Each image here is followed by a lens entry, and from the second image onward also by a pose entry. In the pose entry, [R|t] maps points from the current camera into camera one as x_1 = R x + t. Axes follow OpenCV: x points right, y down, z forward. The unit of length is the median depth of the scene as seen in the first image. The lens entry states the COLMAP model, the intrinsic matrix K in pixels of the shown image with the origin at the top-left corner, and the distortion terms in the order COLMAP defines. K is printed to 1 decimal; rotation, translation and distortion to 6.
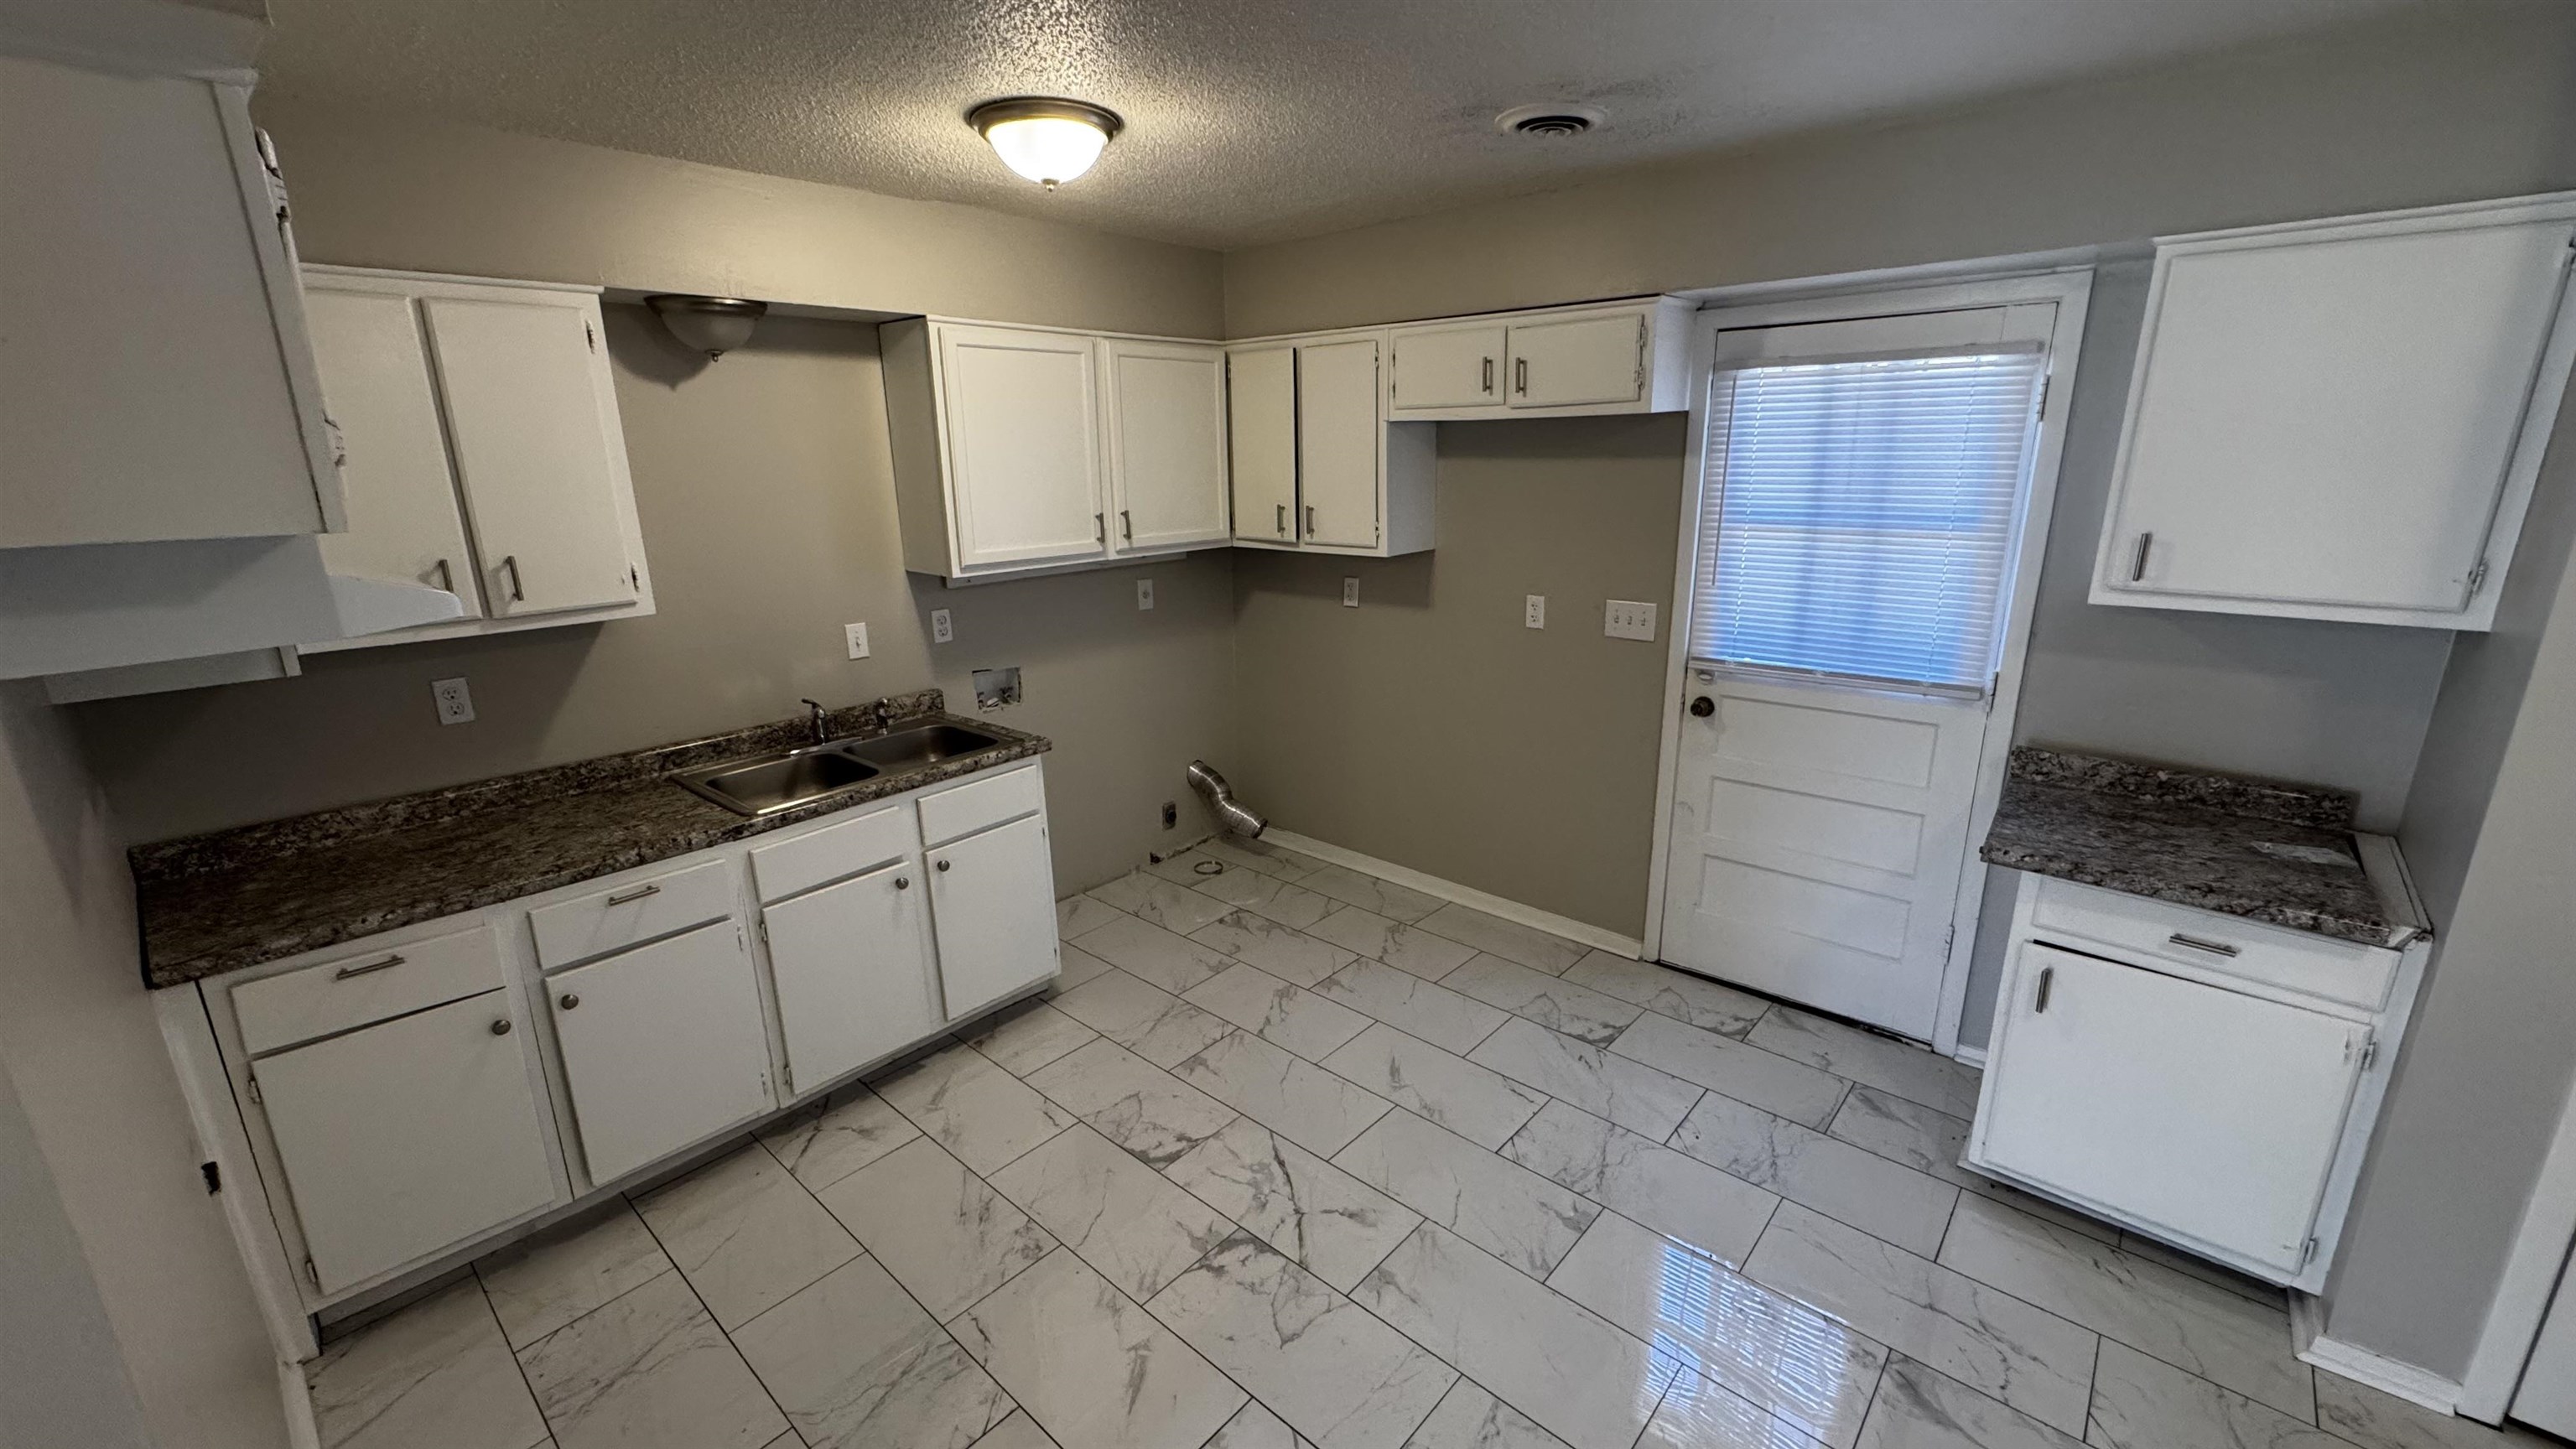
lens RADIAL K [[1025.8, 0, 1296.8], [0, 1025.8, 728.1], [0, 0, 1]] dist [-0.000826, -0.000134]
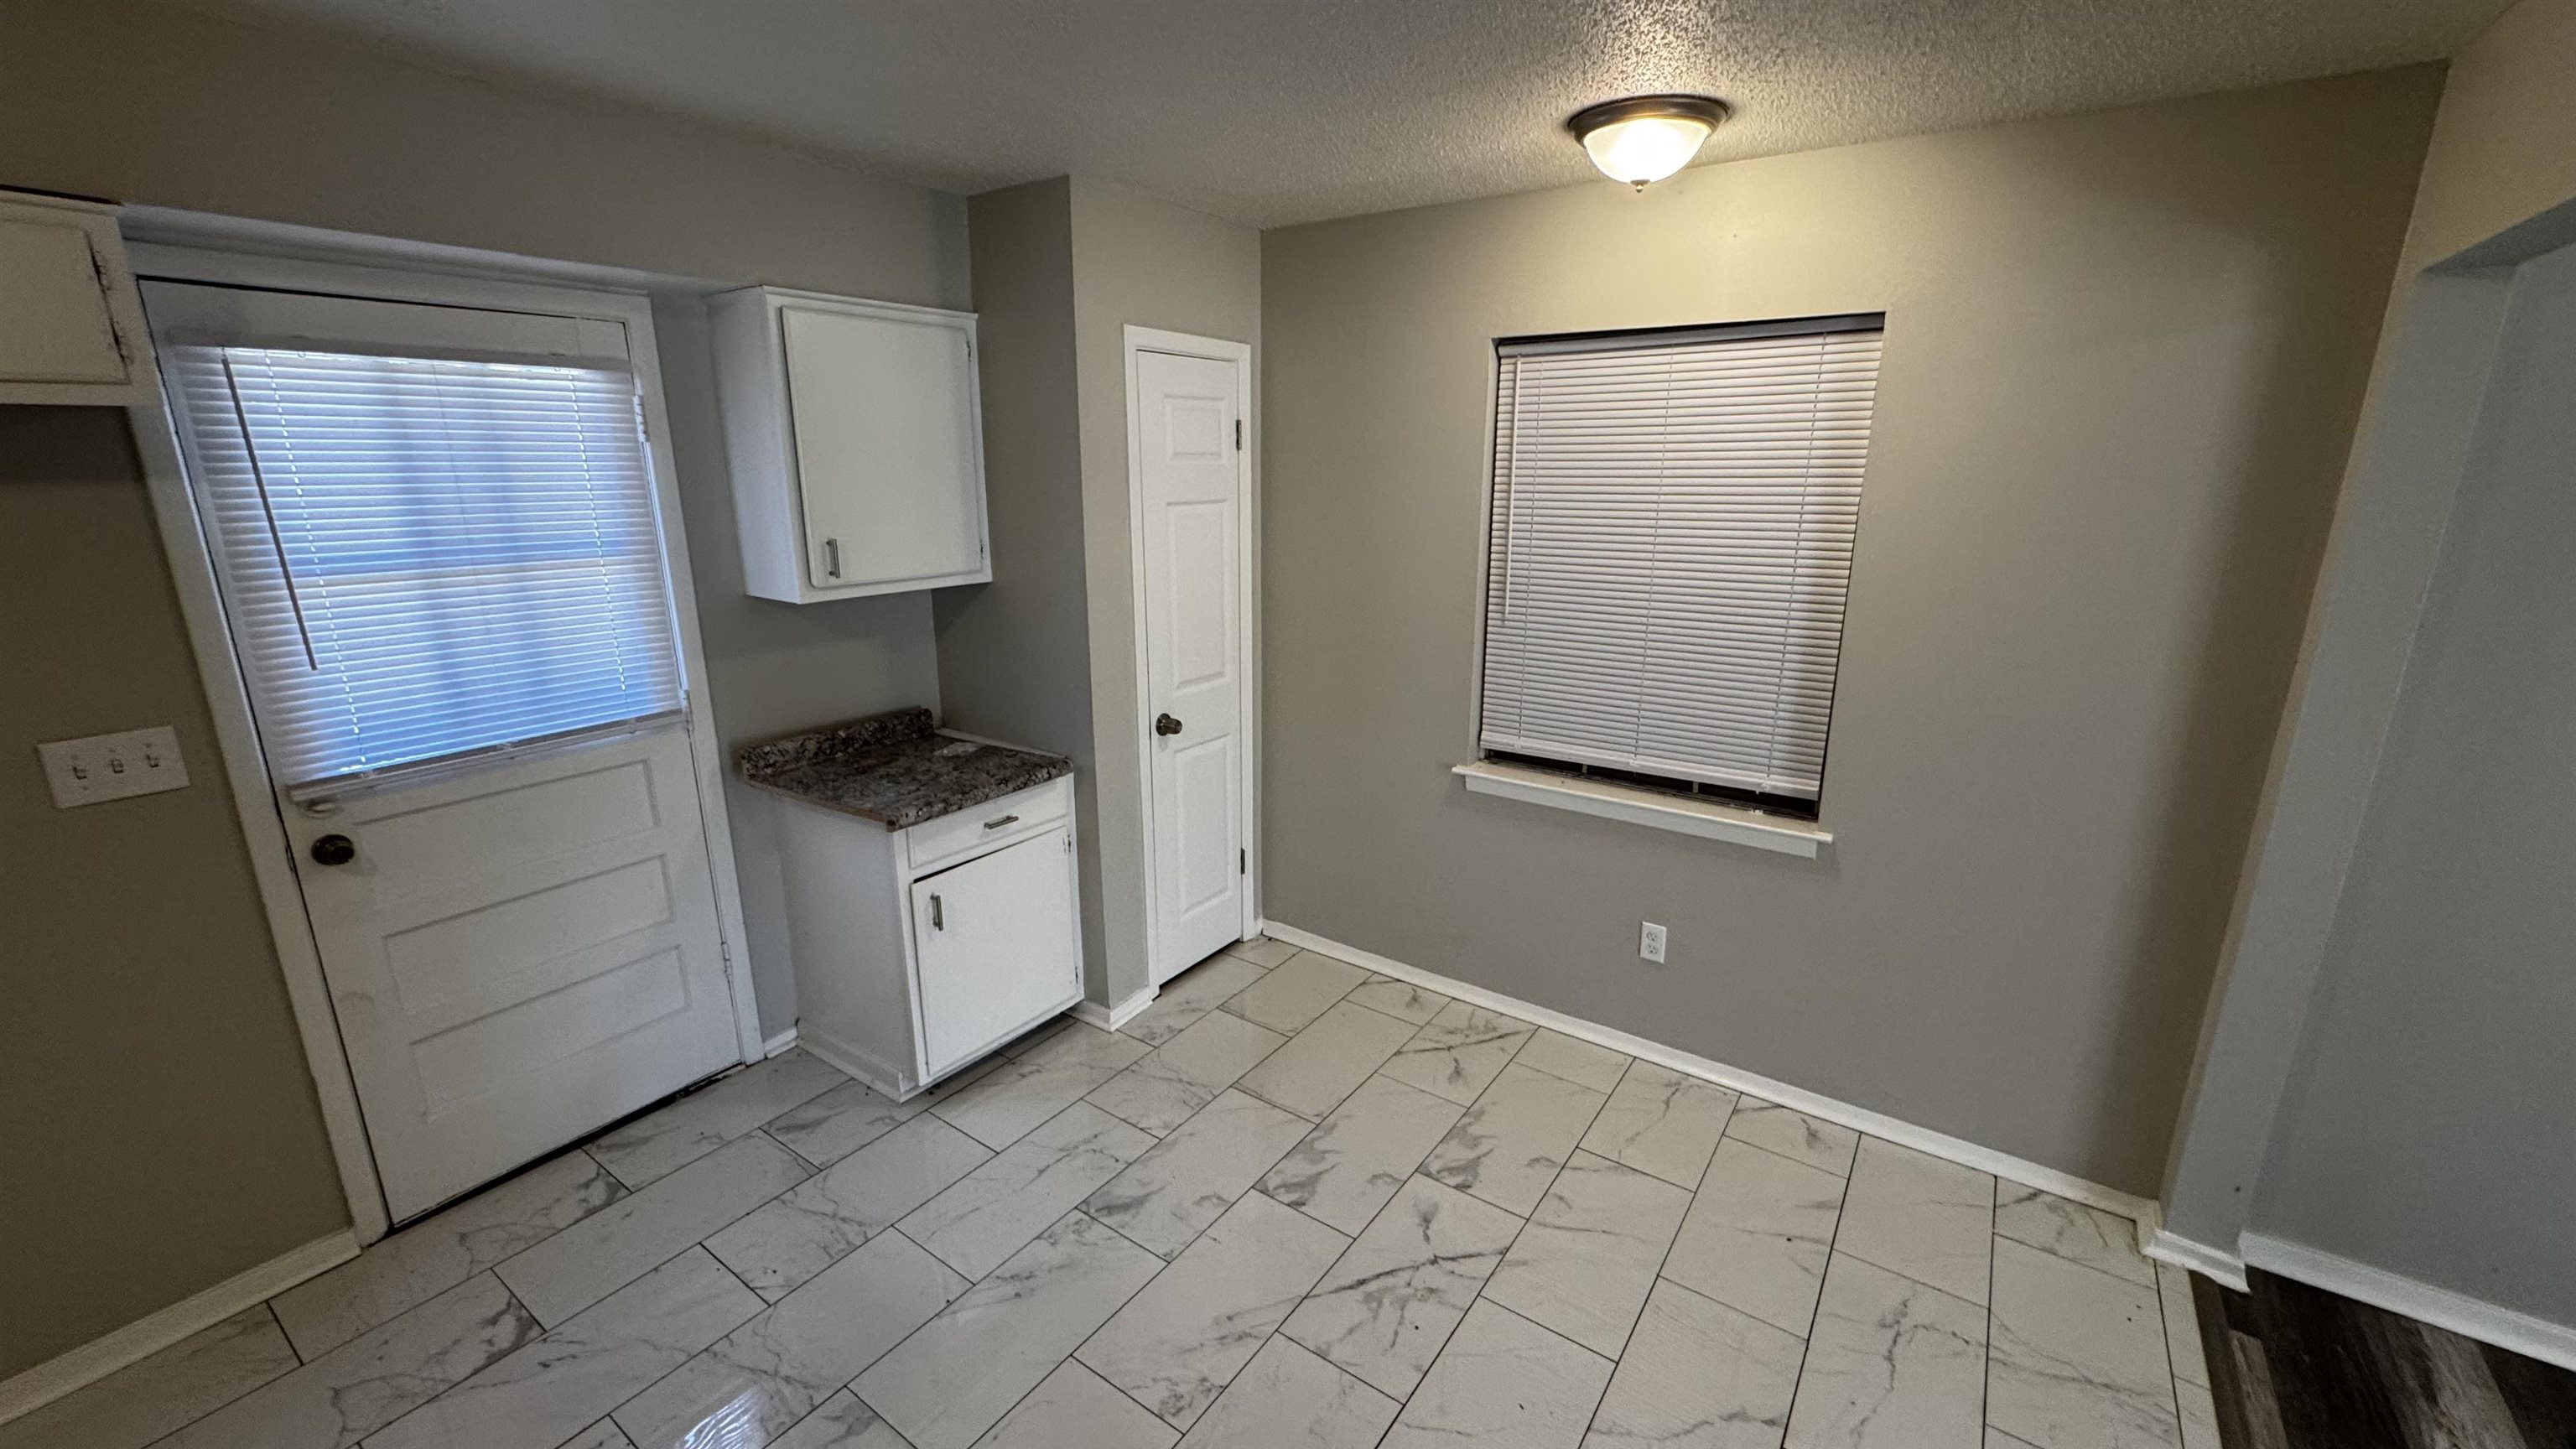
lens RADIAL K [[1025.6, 0, 1290.4], [0, 1025.6, 729.5], [0, 0, 1]] dist [-0.000146, 0.000103]
pose [[-0.102129, -0.245453, 0.964014, -0.352357], [0.261650, 0.928331, 0.264086, -0.128037], [-0.959744, 0.279205, -0.030586, 0.470473]]
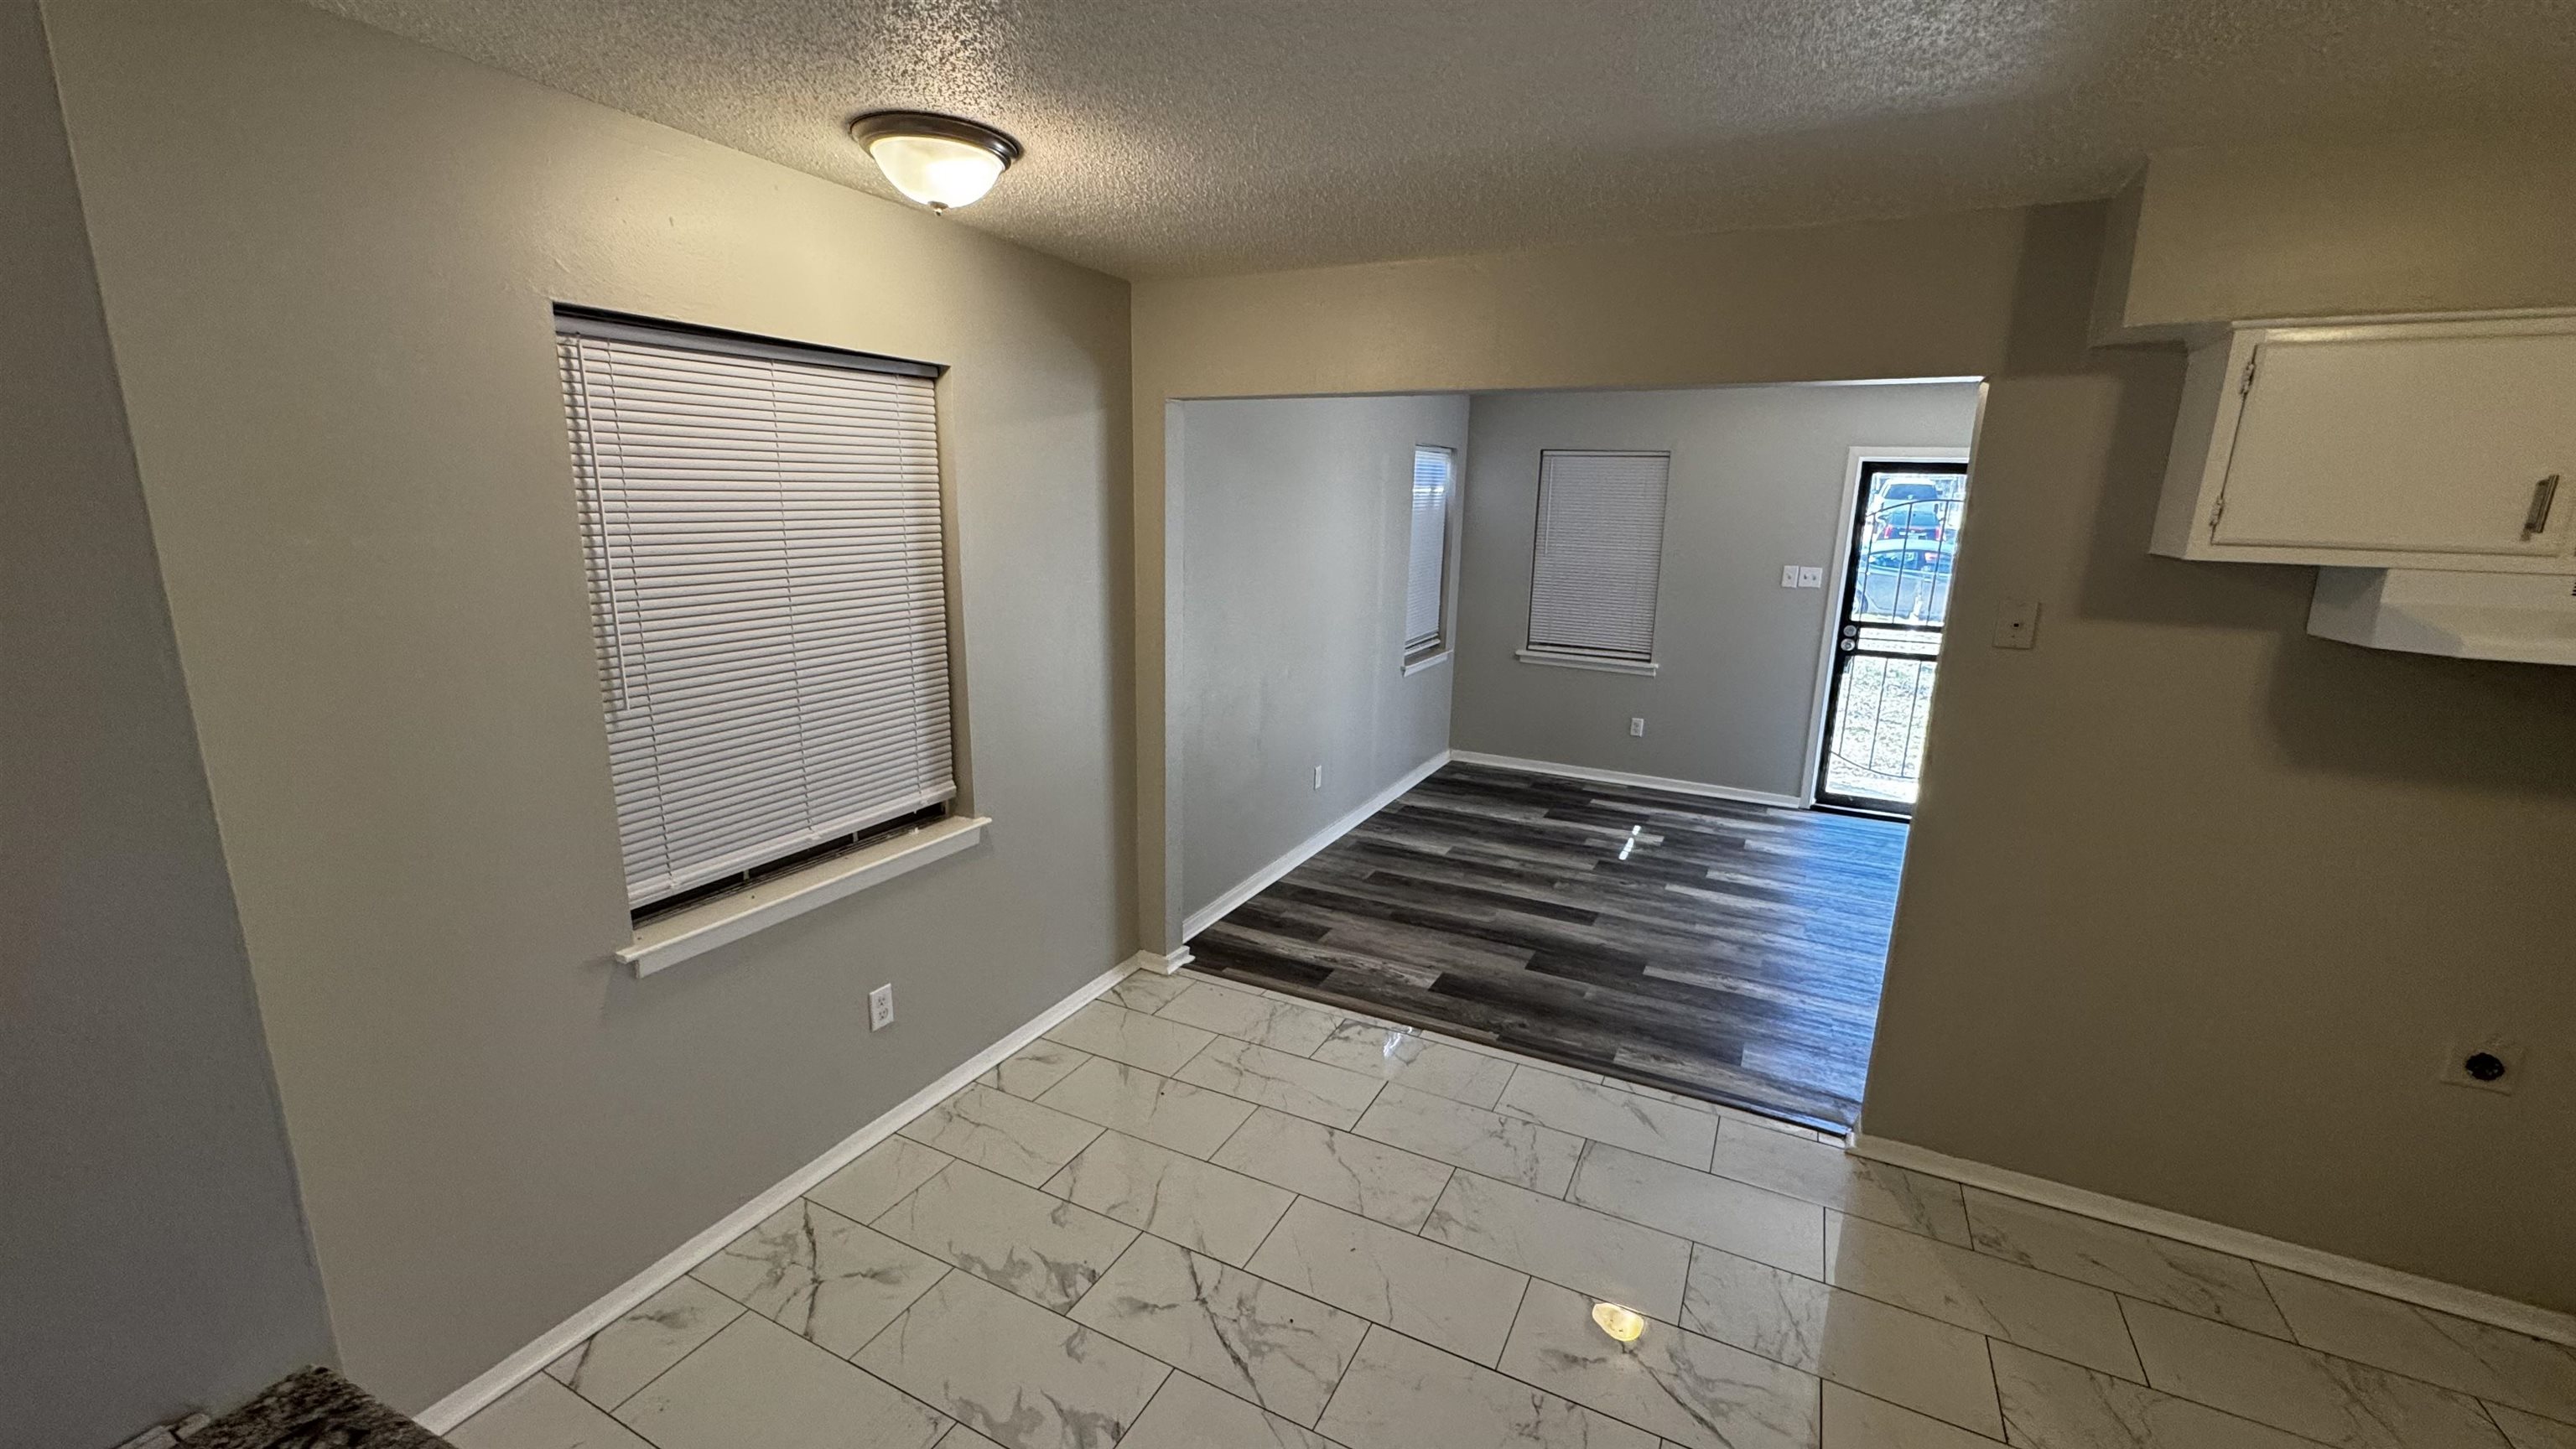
lens RADIAL K [[1025.6, 0, 1290.4], [0, 1025.6, 729.5], [0, 0, 1]] dist [-0.000146, 0.000103]
pose [[-0.969490, 0.038383, -0.242107, 0.451700], [-0.081194, 0.881629, 0.464906, -0.276302], [0.231293, 0.470380, -0.851614, 0.961306]]
